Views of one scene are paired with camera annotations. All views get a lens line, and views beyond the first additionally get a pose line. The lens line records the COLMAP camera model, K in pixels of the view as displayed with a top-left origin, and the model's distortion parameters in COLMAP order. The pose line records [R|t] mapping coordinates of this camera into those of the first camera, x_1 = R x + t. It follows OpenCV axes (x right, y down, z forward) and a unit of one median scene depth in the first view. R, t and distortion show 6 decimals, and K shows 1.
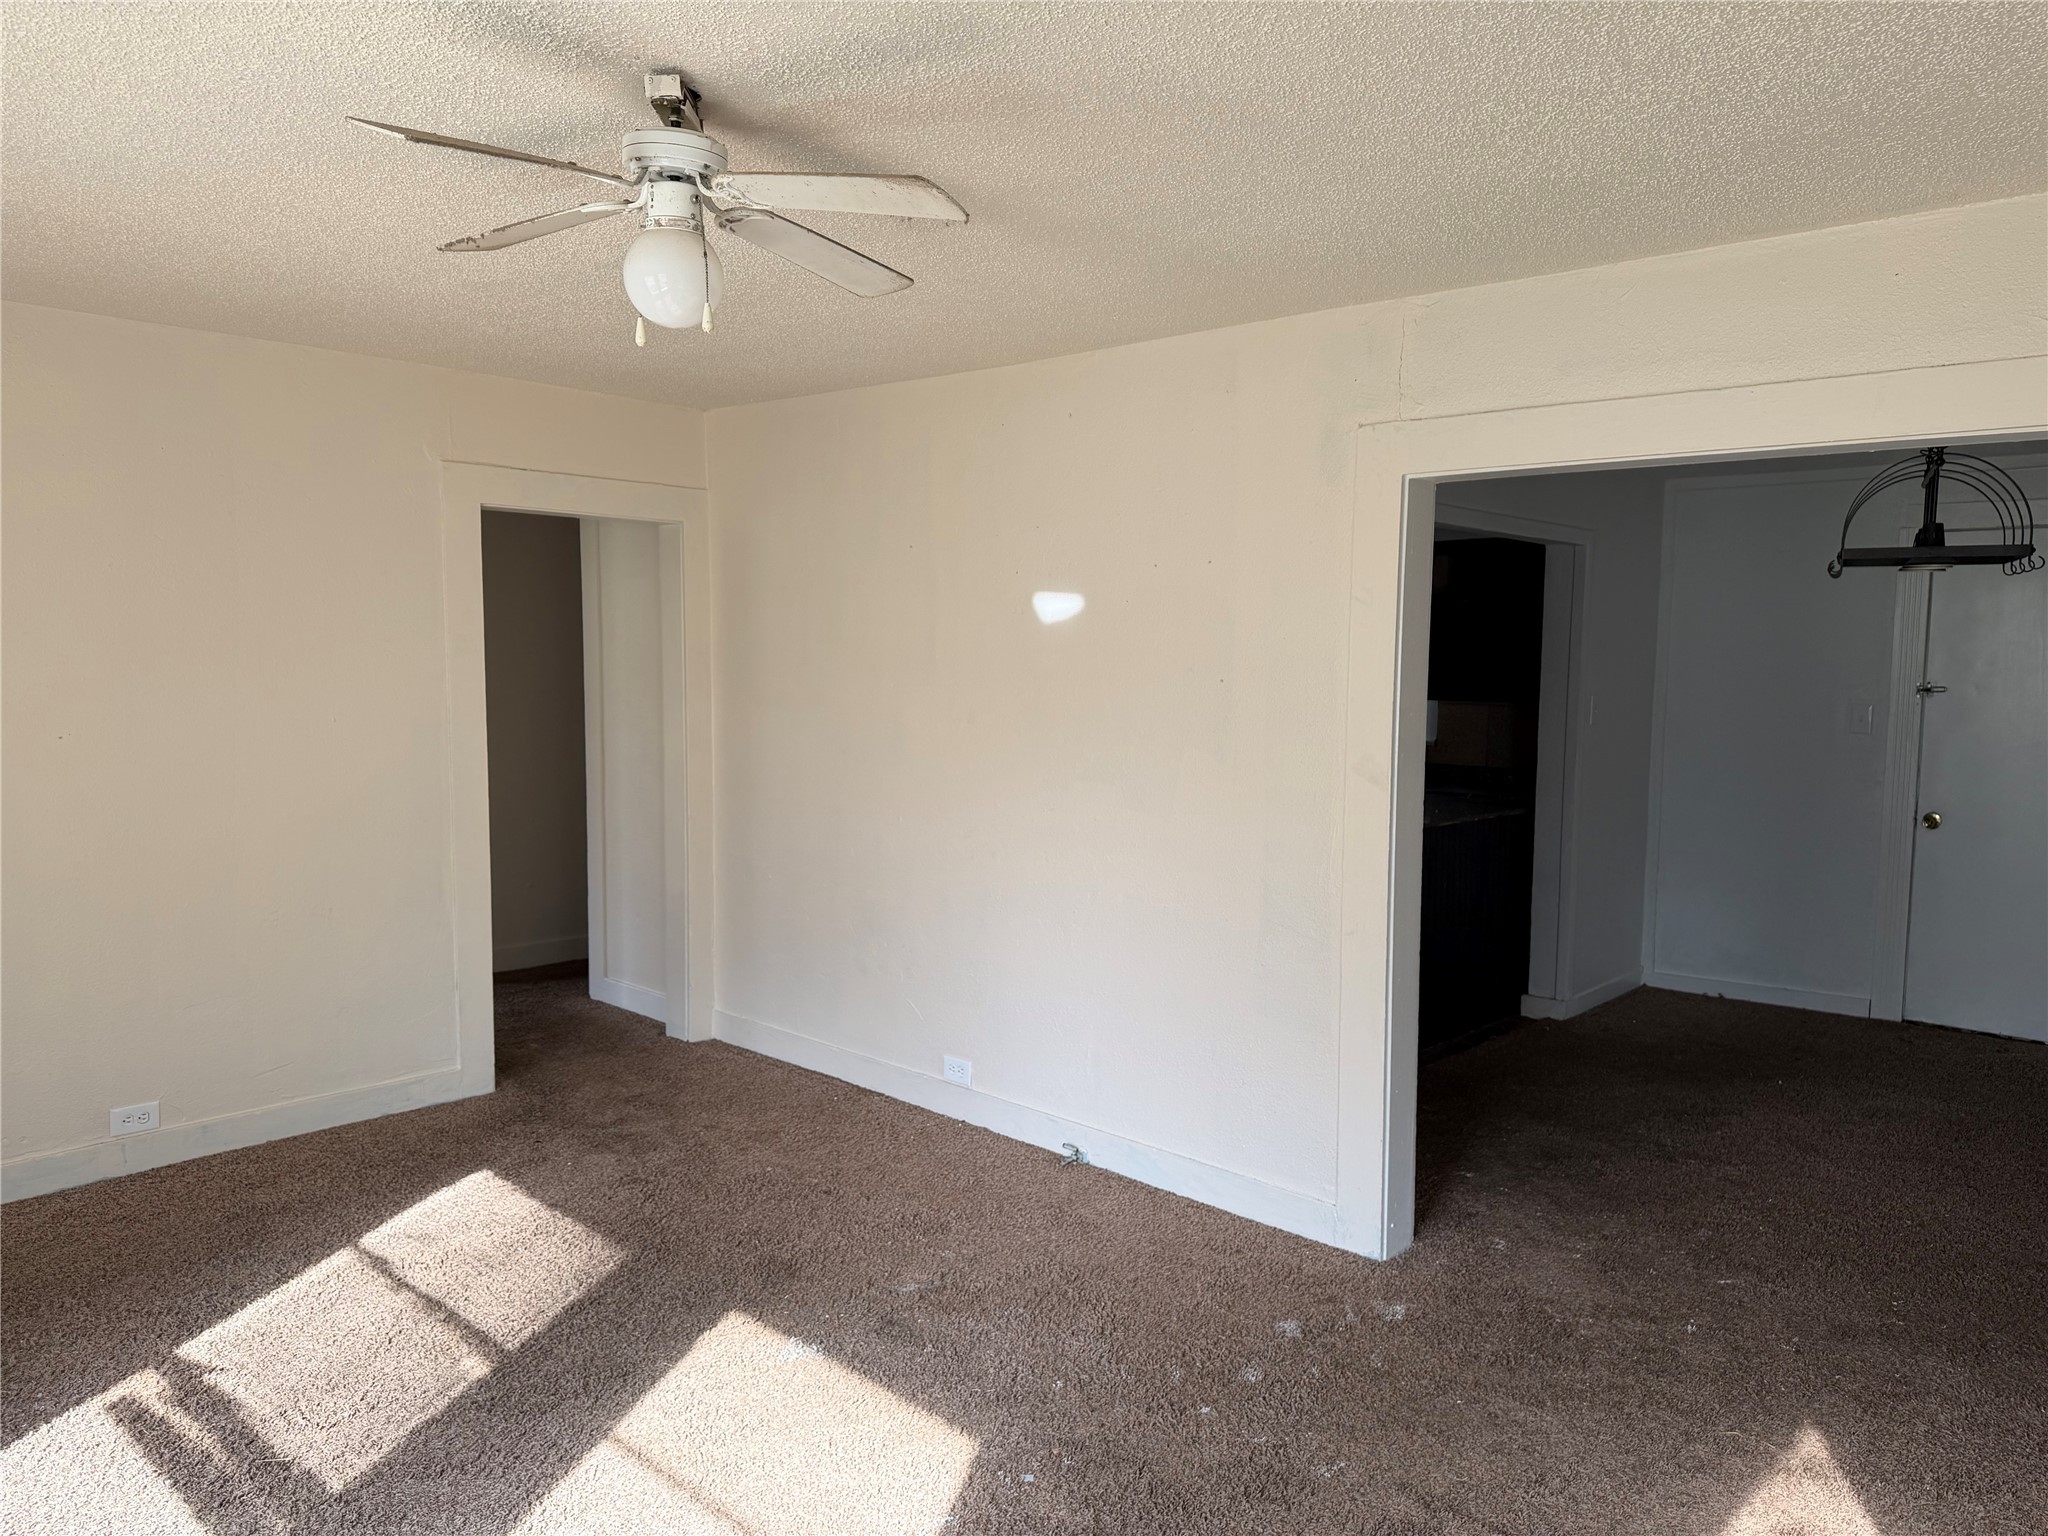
lens RADIAL K [[1454.2, 0, 1024.0], [0, 1454.2, 768.0], [0, 0, 1]] dist [-0.029356, -0.000846]
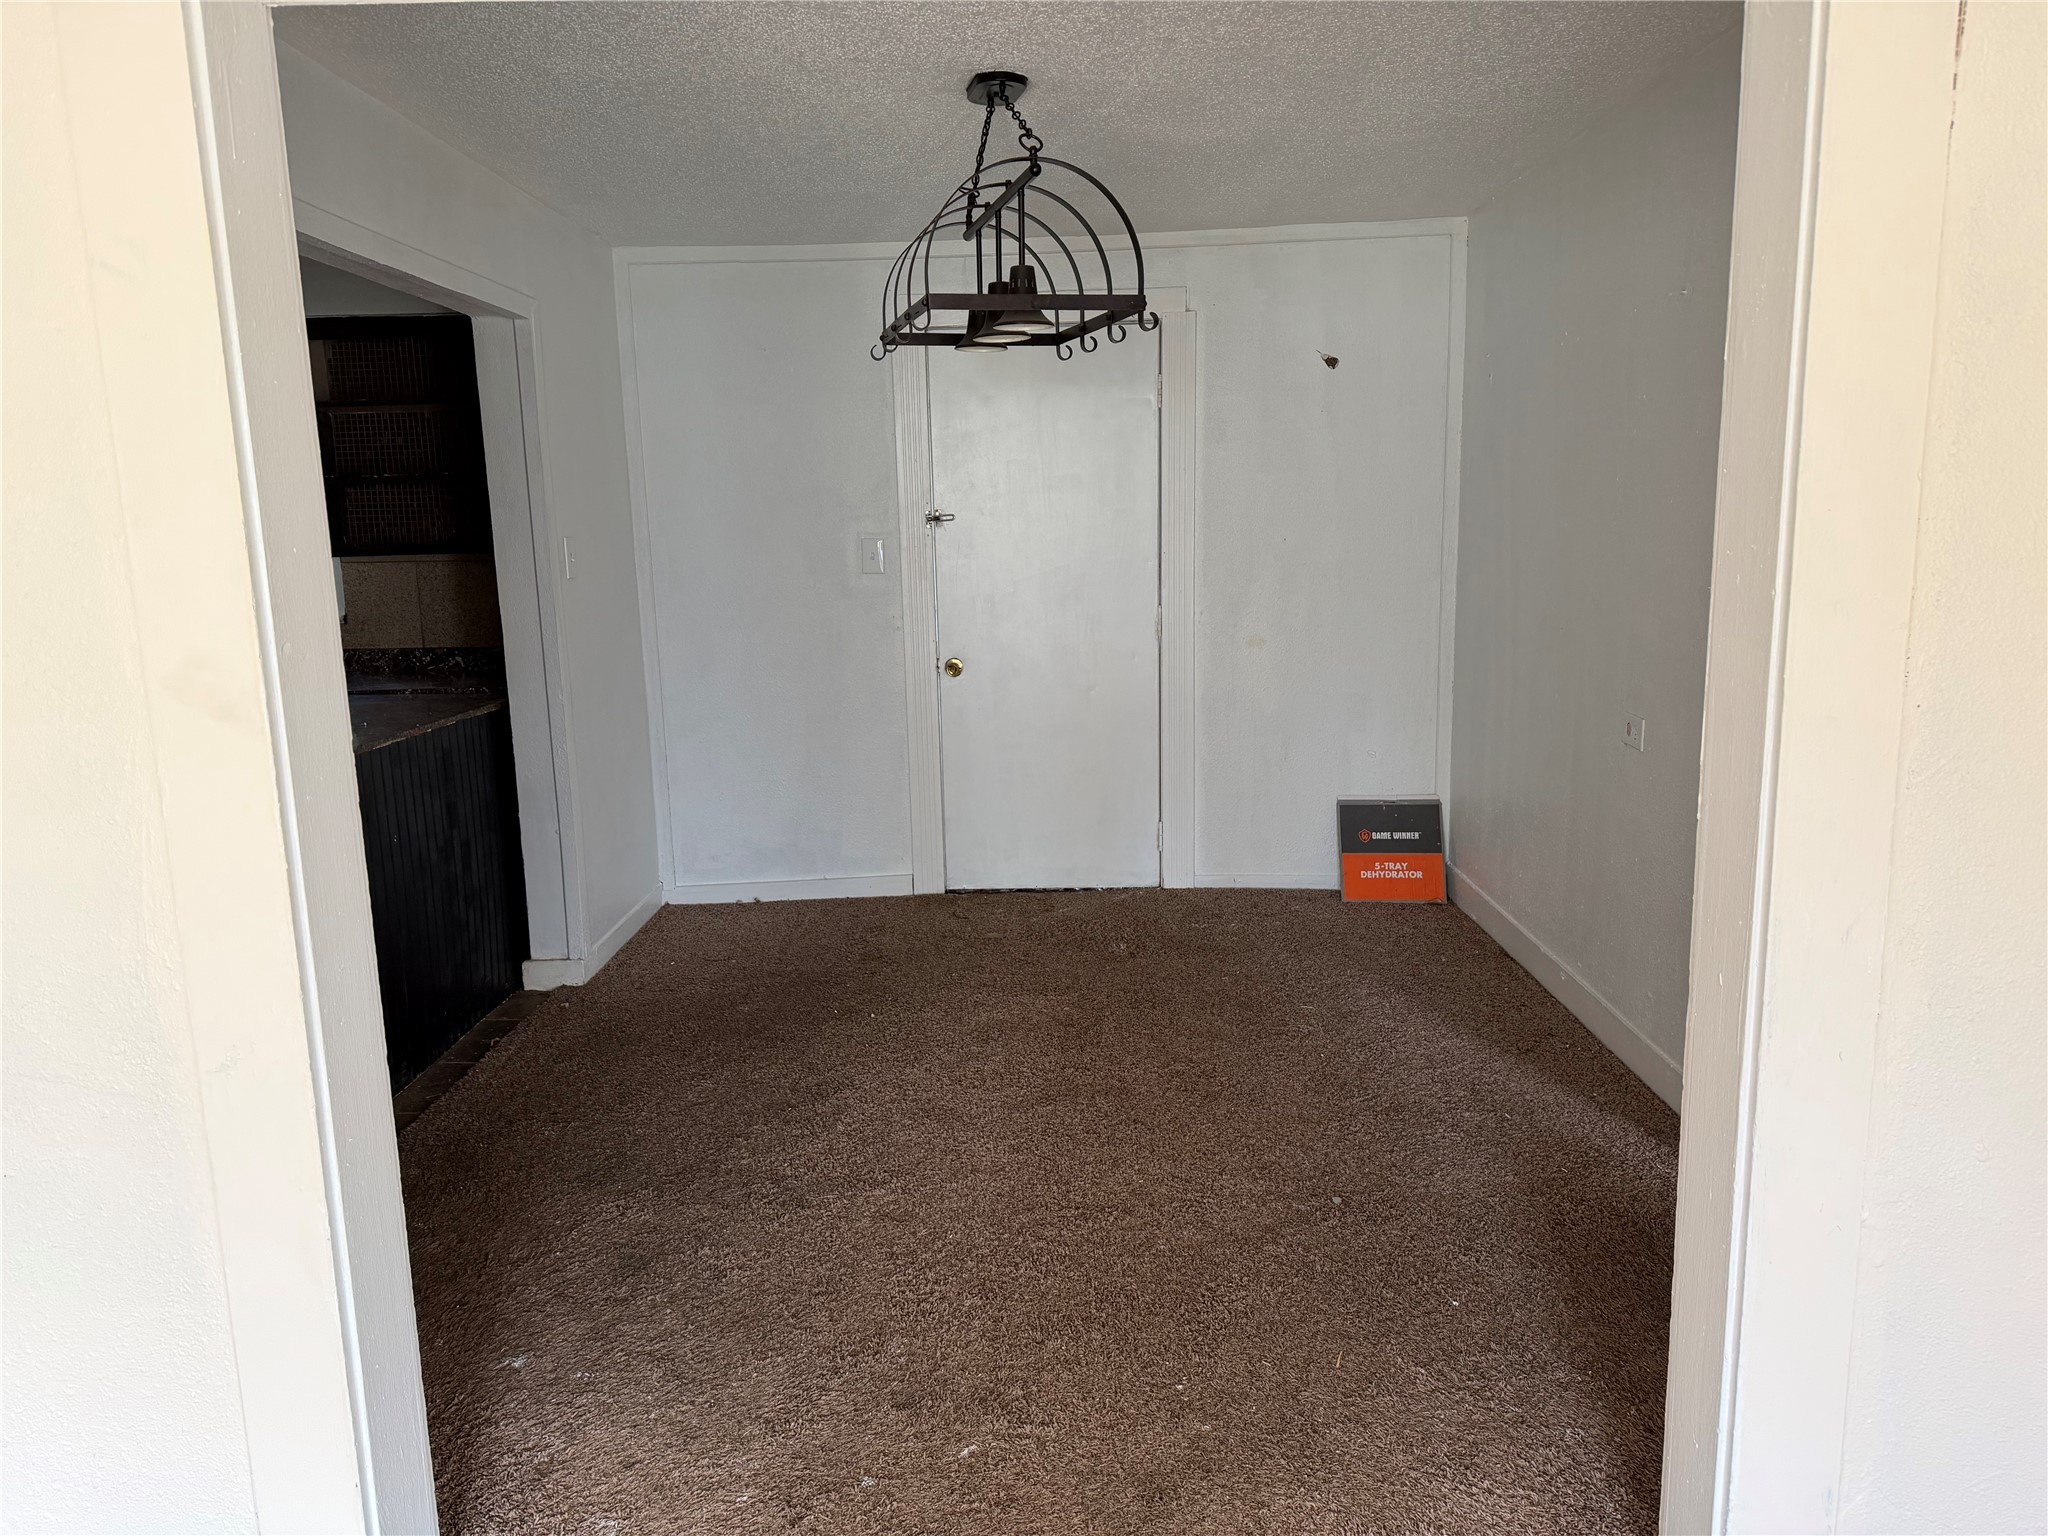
lens RADIAL K [[1439.8, 0, 990.8], [0, 1439.8, 766.3], [0, 0, 1]] dist [0.212618, -0.435955]
pose [[0.766961, -0.139339, 0.626383, 0.079083], [0.086234, 0.989666, 0.114564, -0.003083], [-0.635873, -0.033851, 0.771051, 0.293241]]
